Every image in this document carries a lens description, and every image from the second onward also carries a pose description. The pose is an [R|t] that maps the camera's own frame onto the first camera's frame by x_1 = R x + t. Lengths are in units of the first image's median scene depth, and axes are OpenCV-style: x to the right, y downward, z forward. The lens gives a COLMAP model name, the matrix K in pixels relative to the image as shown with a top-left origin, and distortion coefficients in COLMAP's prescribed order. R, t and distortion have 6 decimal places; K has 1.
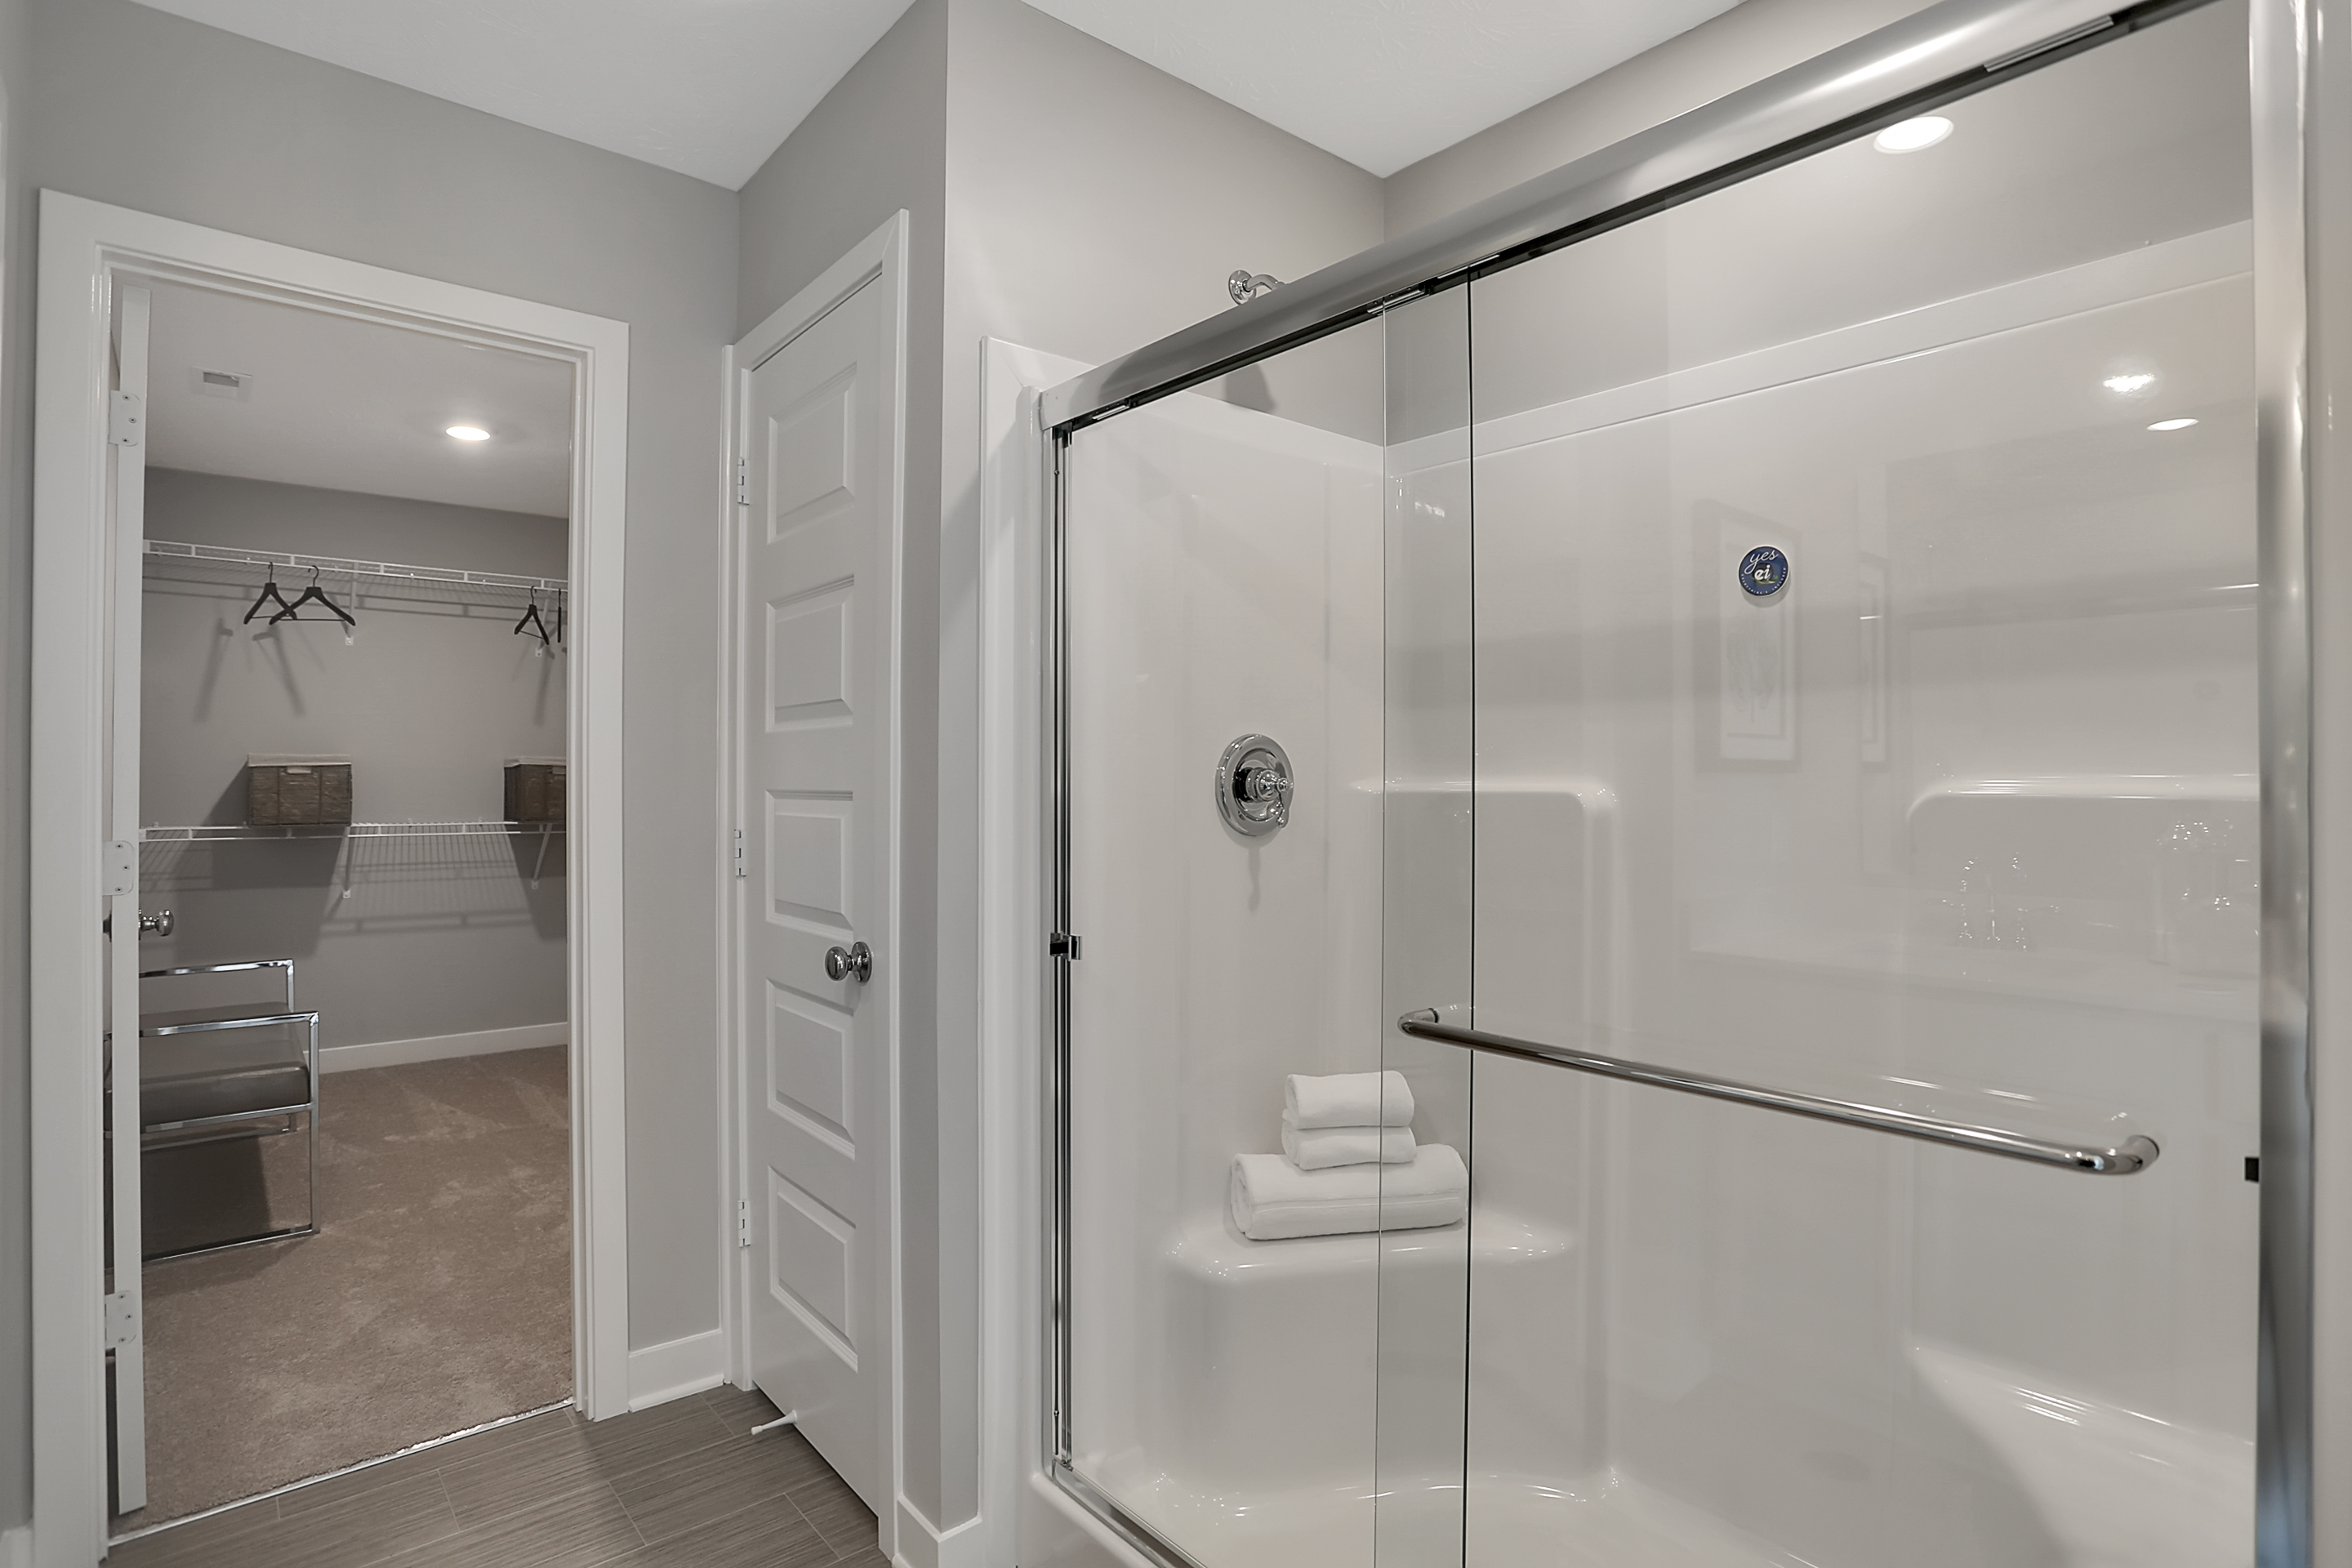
lens RADIAL K [[1171.3, 0, 1176.0], [0, 1171.3, 784.0], [0, 0, 1]] dist [-0.053312, 0.020261]
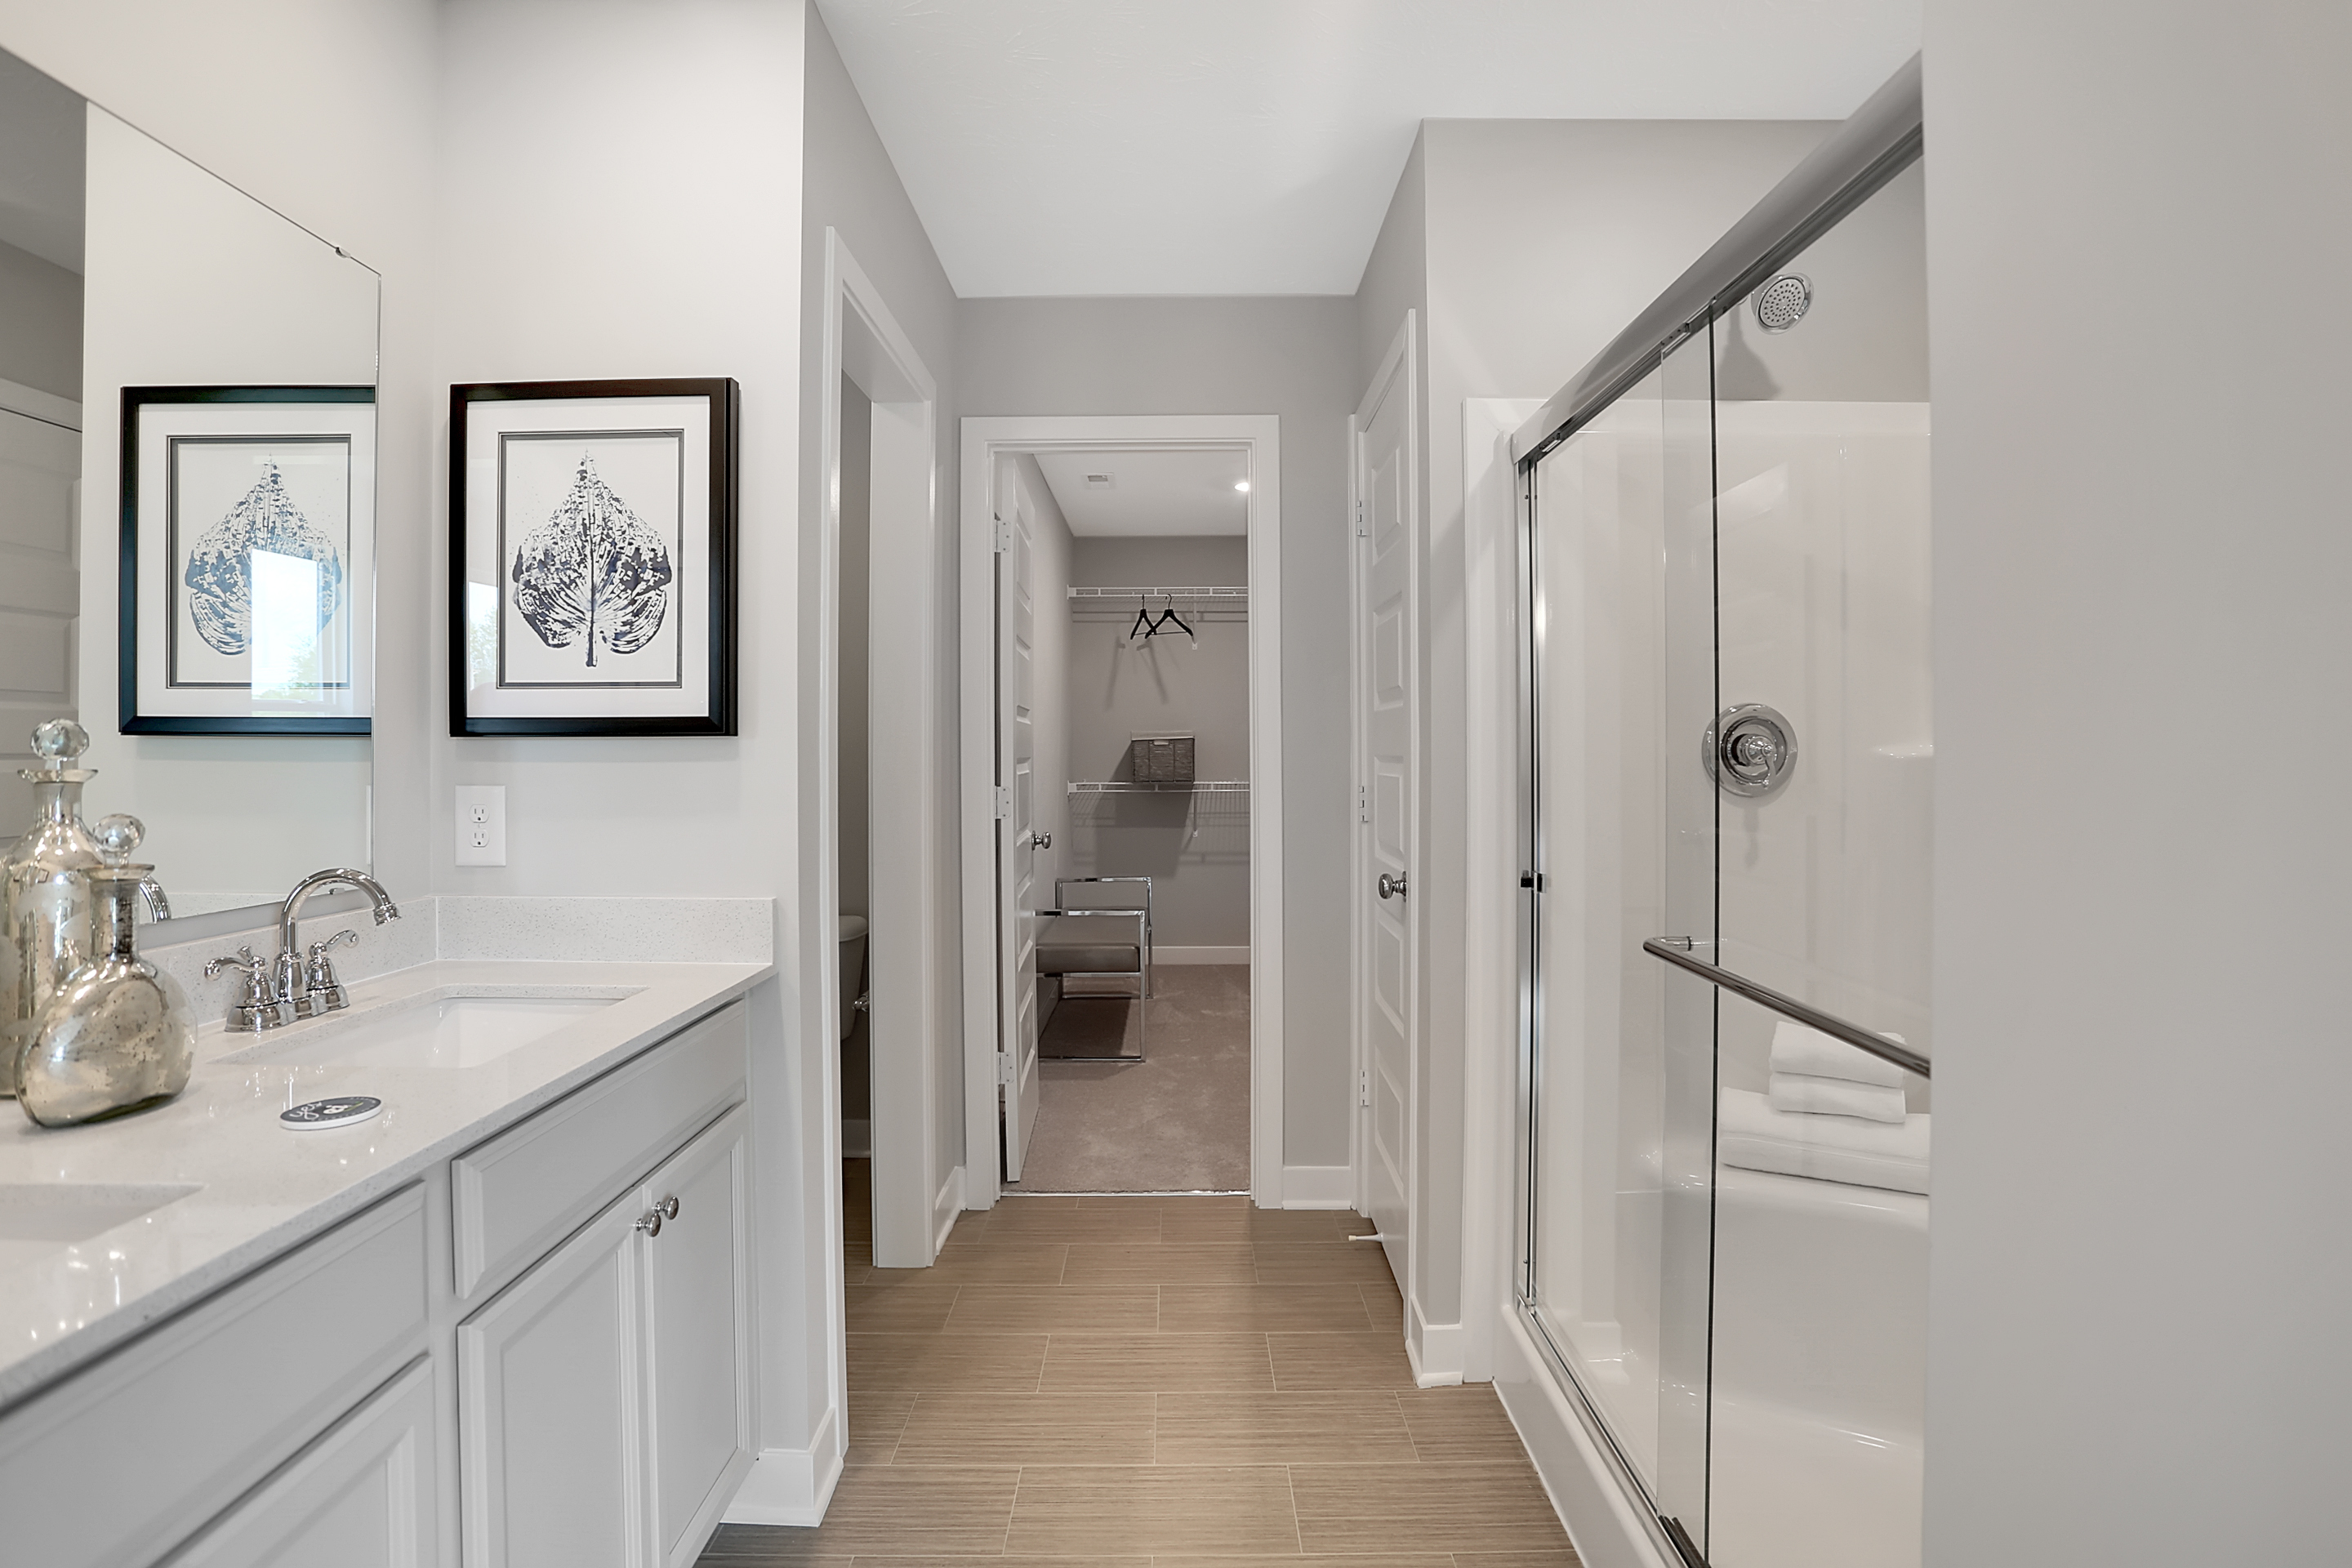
lens RADIAL K [[1203.1, 0, 1225.0], [0, 1203.1, 769.0], [0, 0, 1]] dist [-0.078568, 0.026581]
pose [[0.776057, 0.005560, -0.630638, 0.359930], [0.003331, 0.999911, 0.012914, 0.002353], [0.630654, -0.012123, 0.775969, -0.142433]]
